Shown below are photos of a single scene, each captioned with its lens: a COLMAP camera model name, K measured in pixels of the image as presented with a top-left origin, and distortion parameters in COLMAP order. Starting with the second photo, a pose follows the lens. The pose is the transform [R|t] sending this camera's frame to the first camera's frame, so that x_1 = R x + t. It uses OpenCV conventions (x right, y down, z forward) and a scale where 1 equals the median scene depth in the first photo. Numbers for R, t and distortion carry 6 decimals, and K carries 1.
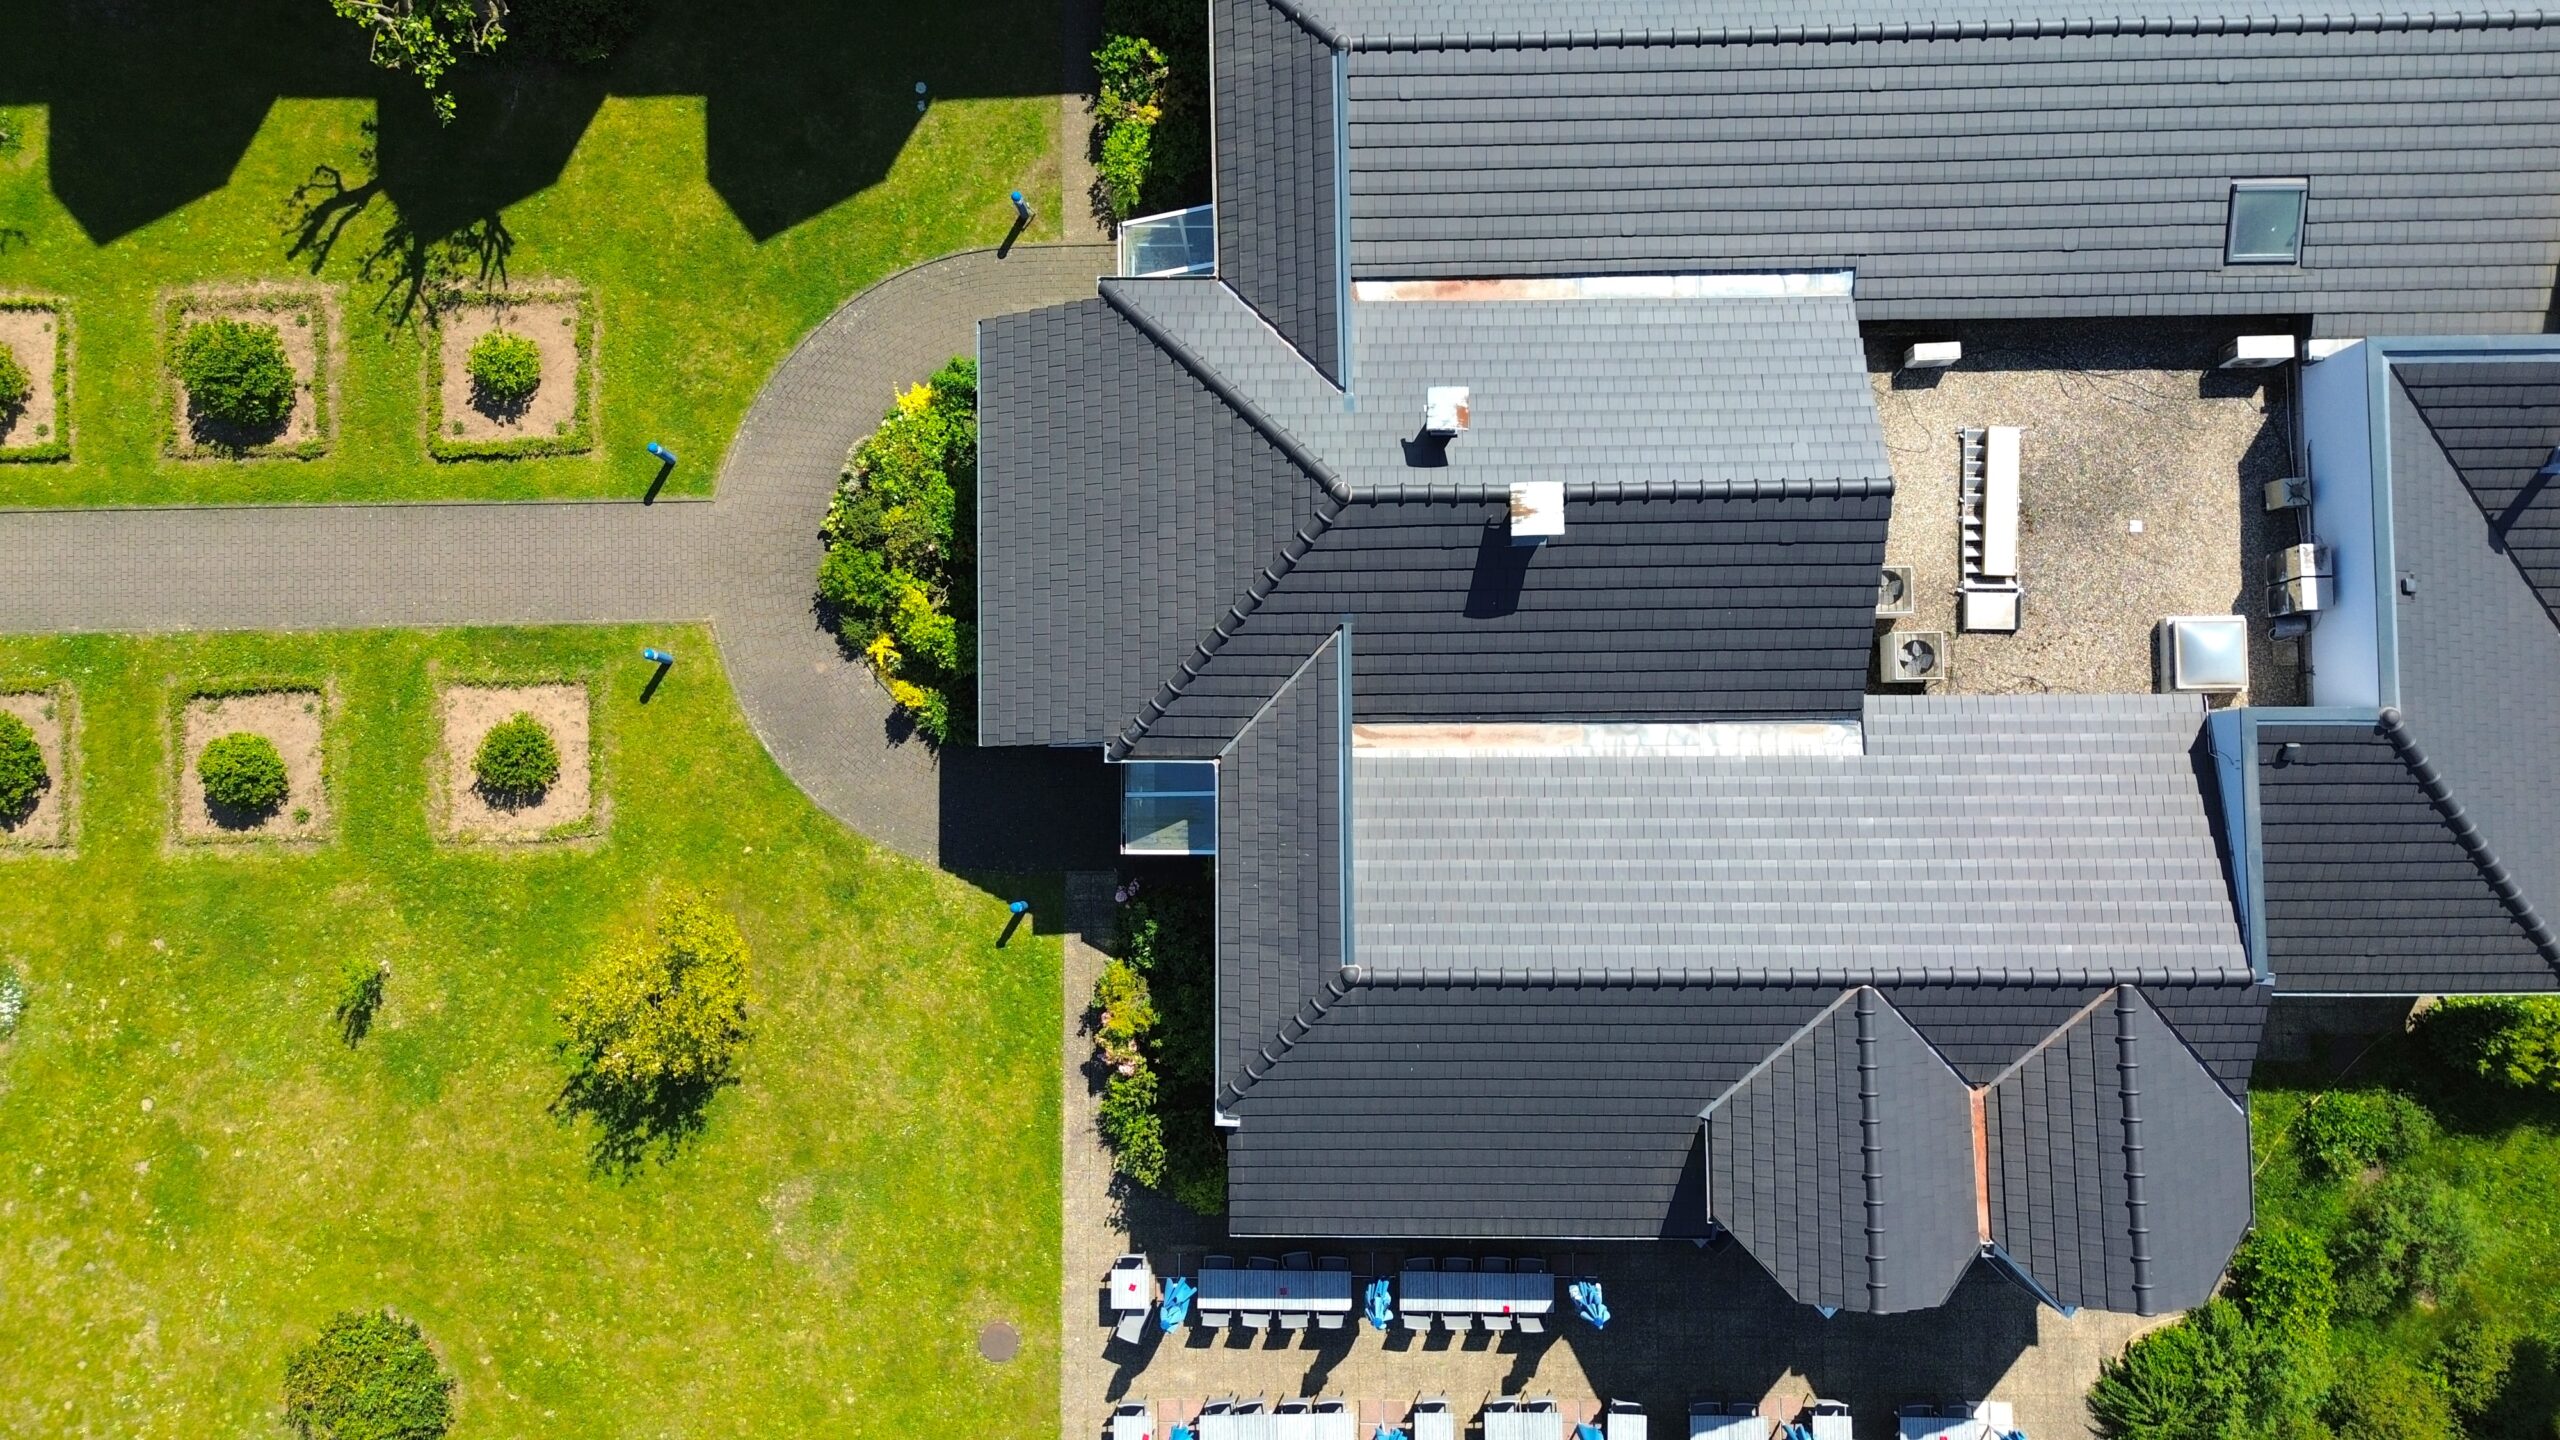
lens RADIAL K [[1815.5, 0, 1285.4], [0, 1815.5, 719.9], [0, 0, 1]] dist [0.028959, -0.028204]
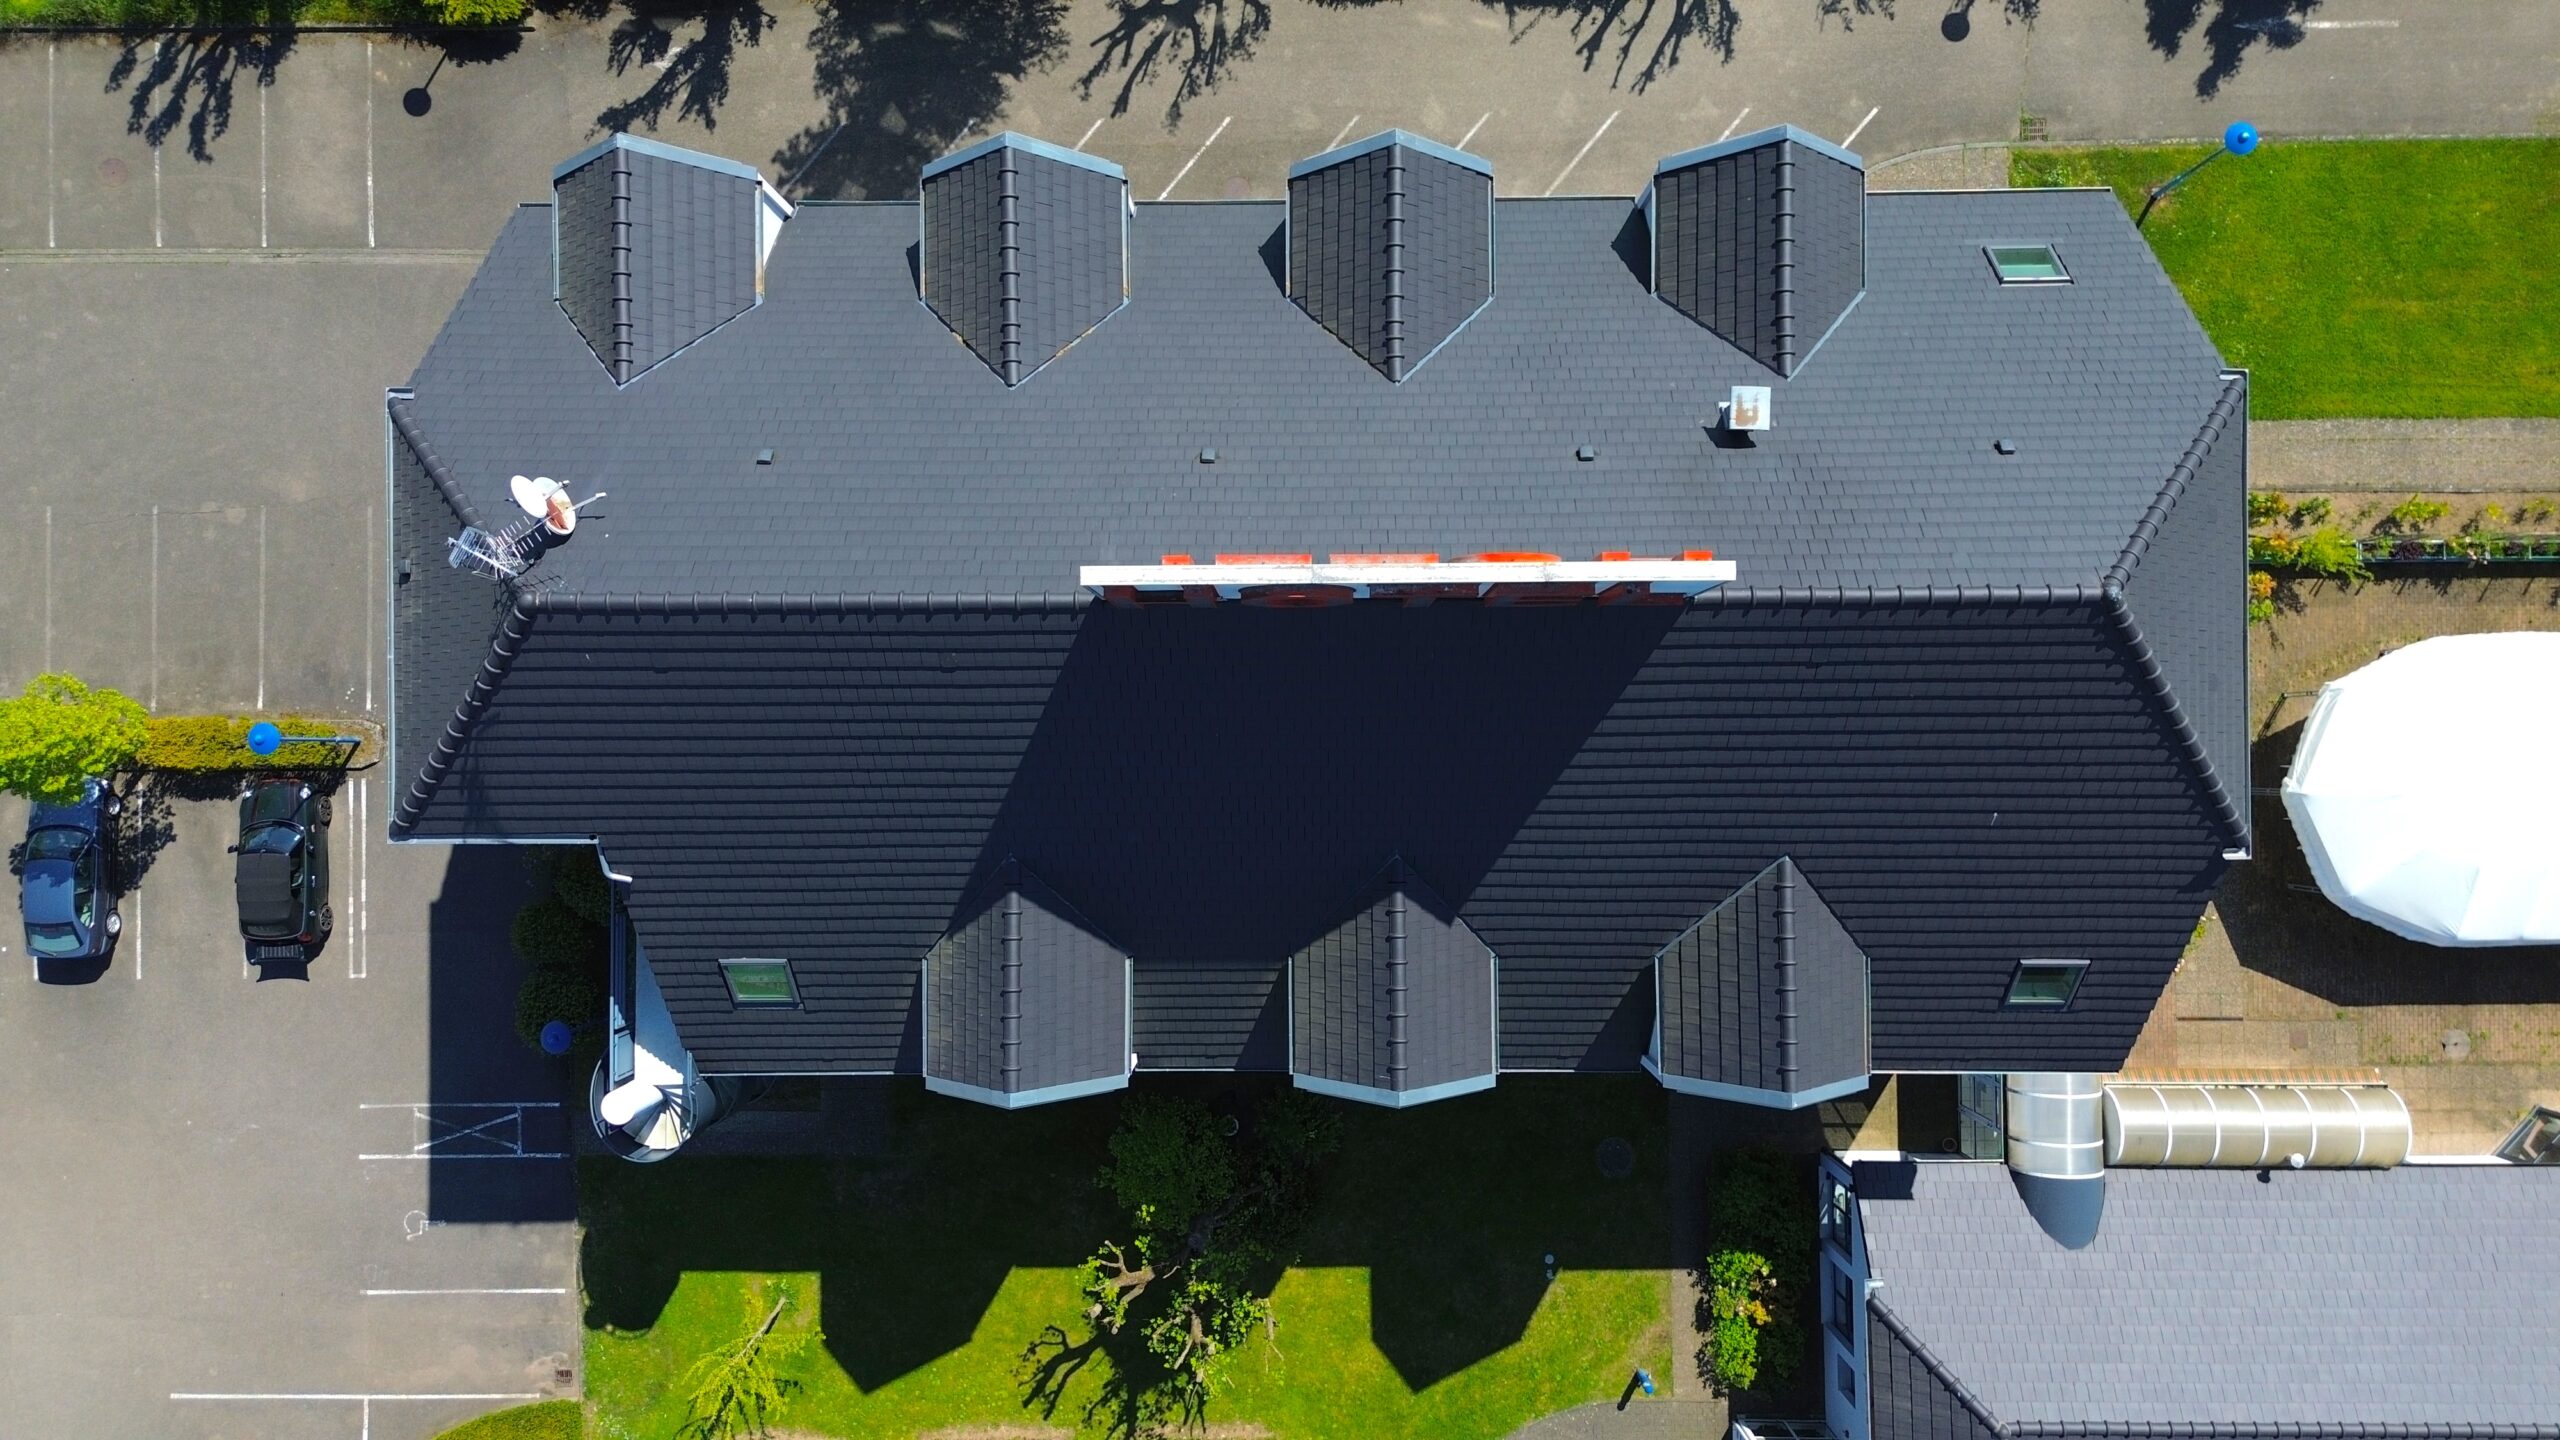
lens RADIAL K [[1815.5, 0, 1281.0], [0, 1815.5, 720.9], [0, 0, 1]] dist [0.028959, -0.028204]
pose [[0.999966, 0.005113, -0.006421, -0.371667], [-0.005004, 0.999844, 0.016956, -0.721644], [0.006507, -0.016924, 0.999836, -0.182771]]
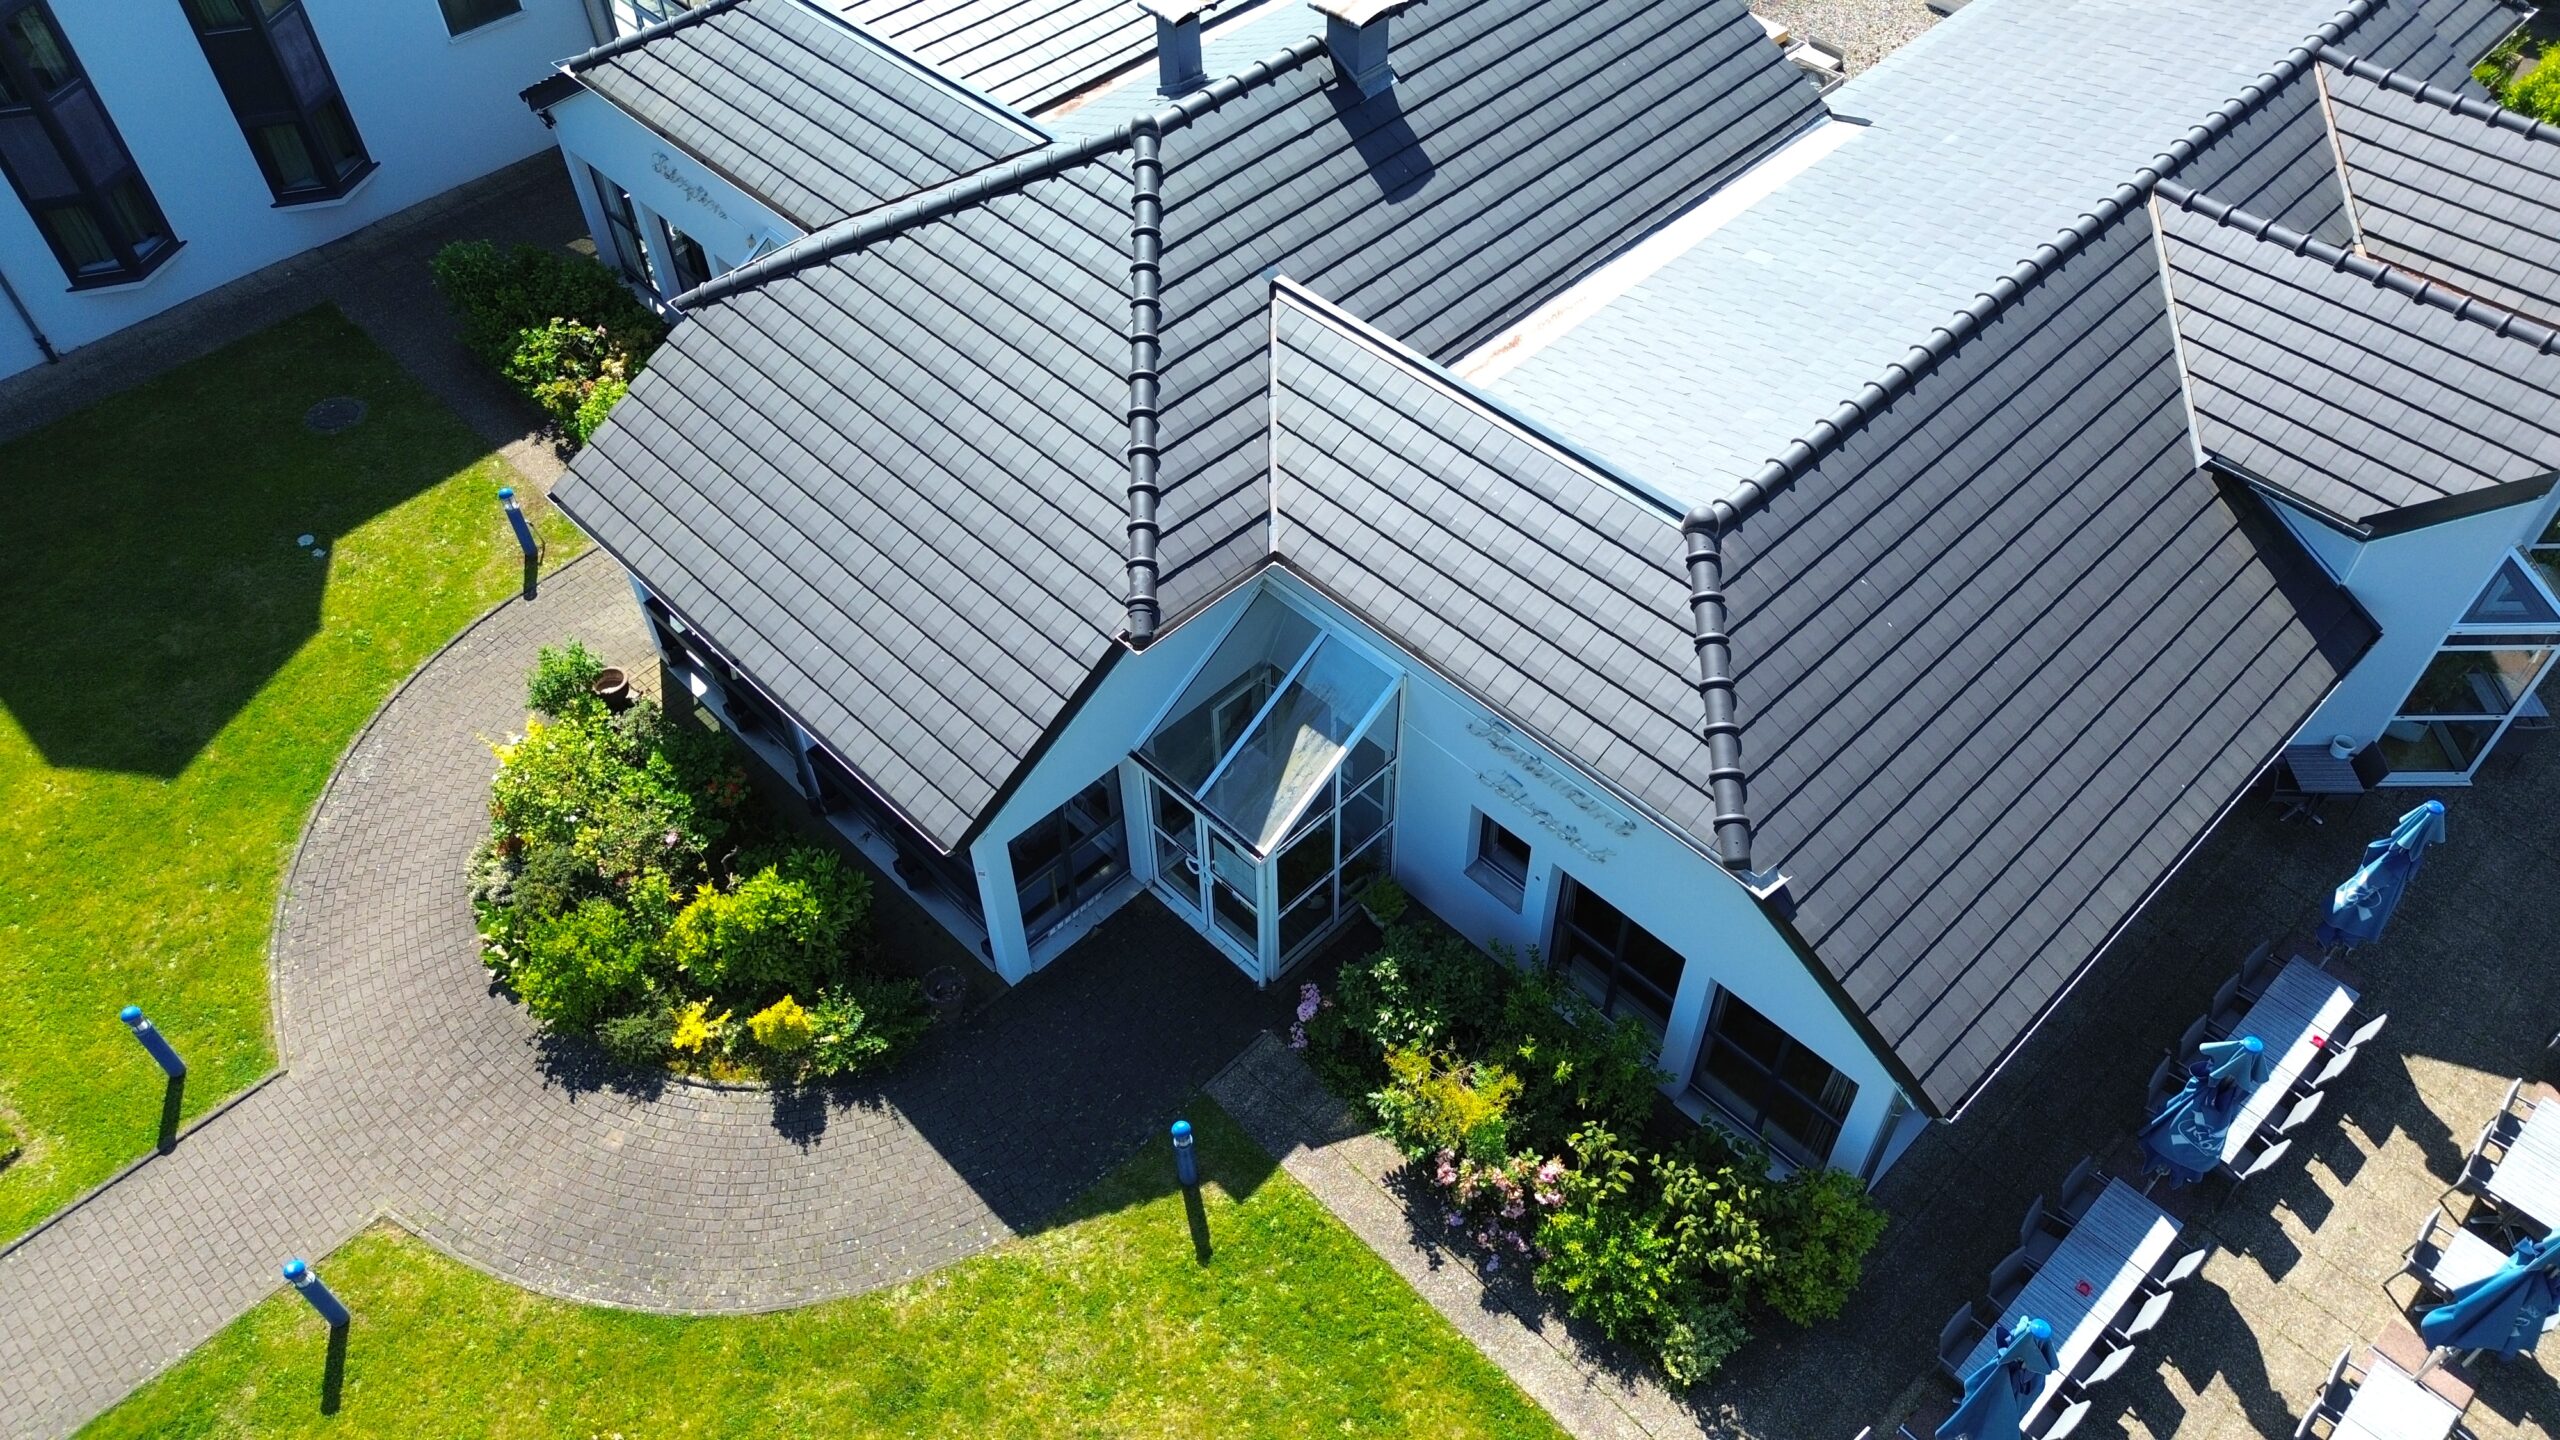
lens RADIAL K [[1815.5, 0, 1298.5], [0, 1815.5, 715.2], [0, 0, 1]] dist [0.028959, -0.028204]
pose [[0.713823, -0.520545, 0.468497, -0.295344], [0.699534, 0.561773, -0.441660, 0.279902], [-0.033285, 0.642997, 0.765145, 0.488143]]
